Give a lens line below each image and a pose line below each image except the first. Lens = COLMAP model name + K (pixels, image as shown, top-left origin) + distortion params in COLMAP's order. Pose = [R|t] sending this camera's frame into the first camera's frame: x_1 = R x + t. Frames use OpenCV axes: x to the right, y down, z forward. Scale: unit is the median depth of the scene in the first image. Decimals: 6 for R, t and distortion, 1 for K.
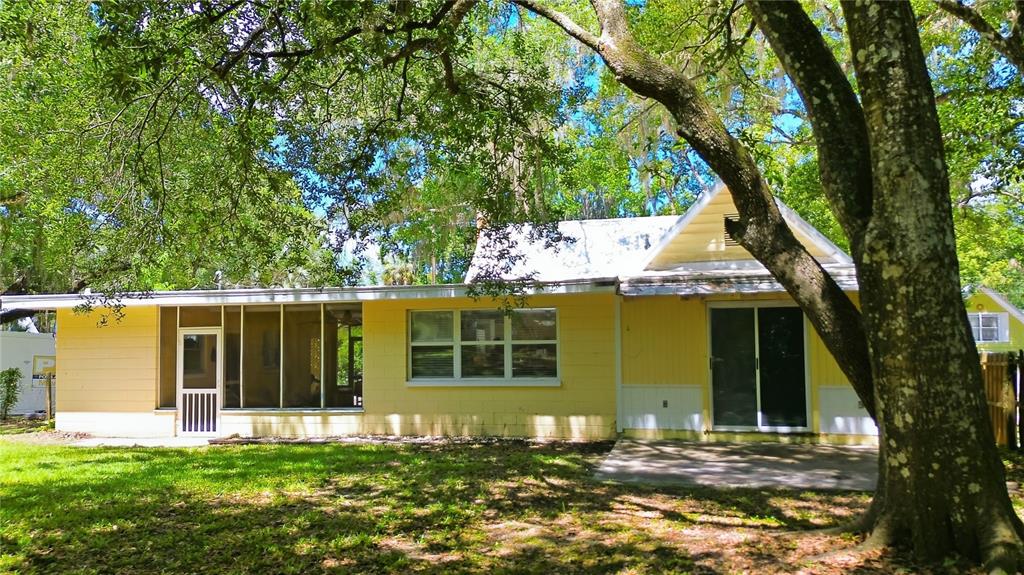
lens RADIAL K [[717.1, 0, 510.3], [0, 717.1, 280.1], [0, 0, 1]] dist [-0.021690, -0.000266]
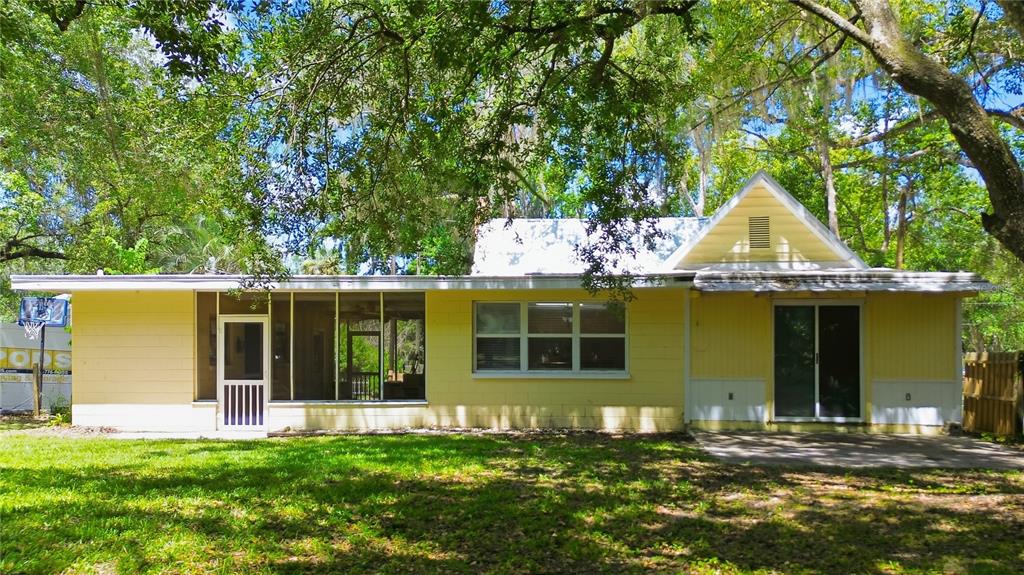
lens RADIAL K [[717.1, 0, 514.1], [0, 717.1, 295.1], [0, 0, 1]] dist [-0.021690, -0.000266]
pose [[0.989370, 0.023728, 0.143470, -0.233210], [-0.026150, 0.999545, 0.015019, 0.017437], [-0.143048, -0.018611, 0.989541, 0.014286]]
